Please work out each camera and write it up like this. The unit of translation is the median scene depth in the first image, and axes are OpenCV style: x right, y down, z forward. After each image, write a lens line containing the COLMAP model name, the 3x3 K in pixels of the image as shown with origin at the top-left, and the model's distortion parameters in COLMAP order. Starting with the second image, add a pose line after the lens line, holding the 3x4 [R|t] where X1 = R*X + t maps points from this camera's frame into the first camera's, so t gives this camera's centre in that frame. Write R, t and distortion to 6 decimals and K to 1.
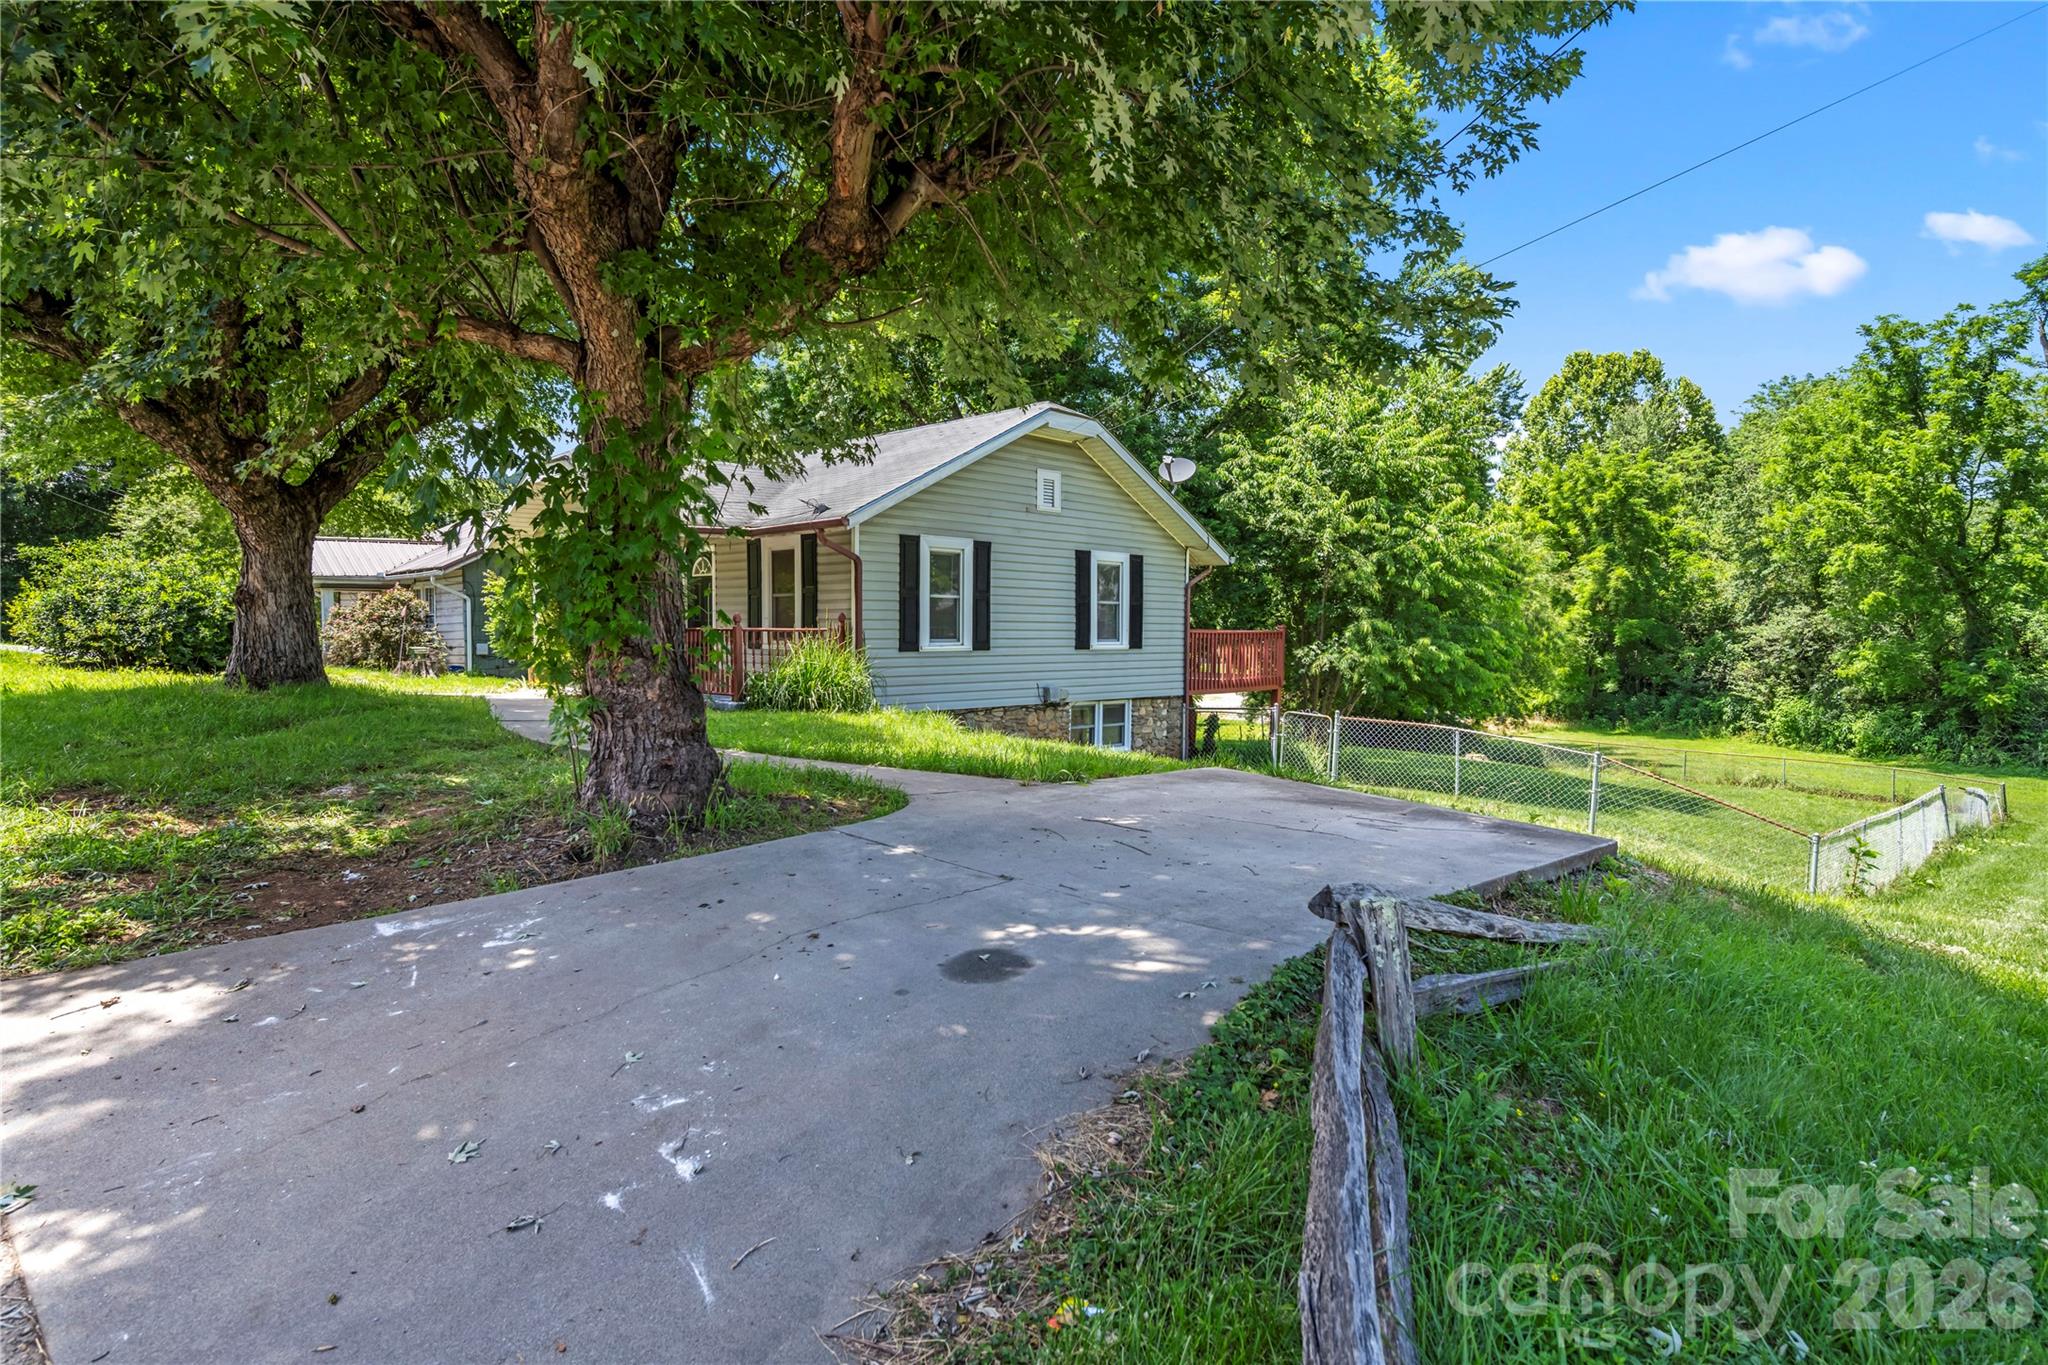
lens RADIAL K [[1117.4, 0, 1025.5], [0, 1117.4, 681.0], [0, 0, 1]] dist [-0.002037, -0.001910]
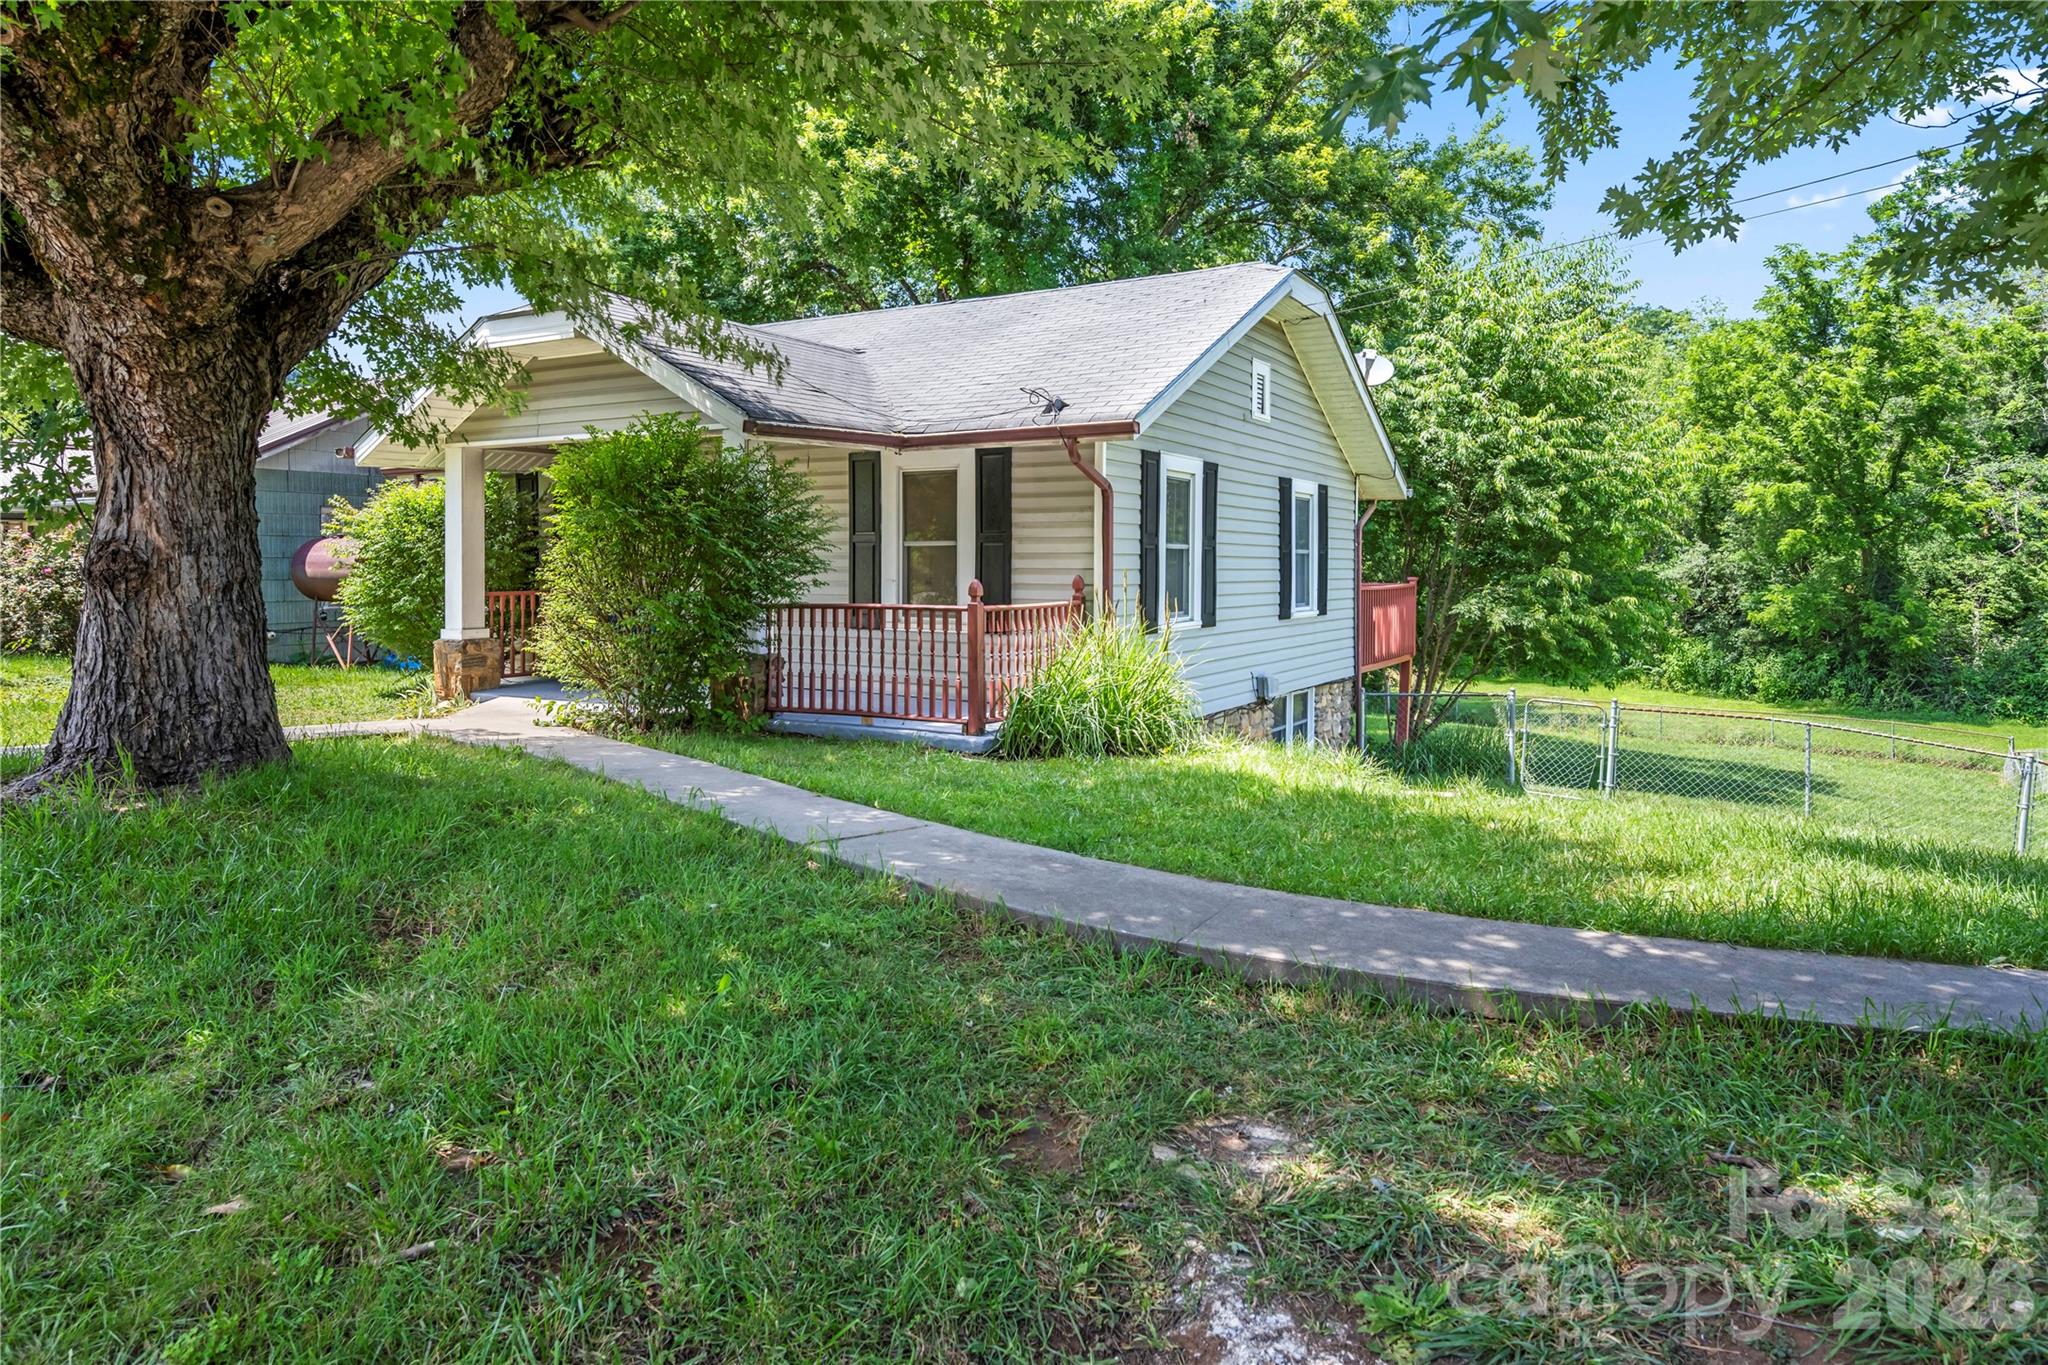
lens RADIAL K [[1244.2, 0, 1019.4], [0, 1244.2, 569.3], [0, 0, 1]] dist [-0.003558, 0.000831]
pose [[0.970009, -0.003352, 0.243045, -0.280310], [0.012914, 0.999203, -0.037760, -0.030169], [-0.242725, 0.039766, 0.969280, 0.267870]]
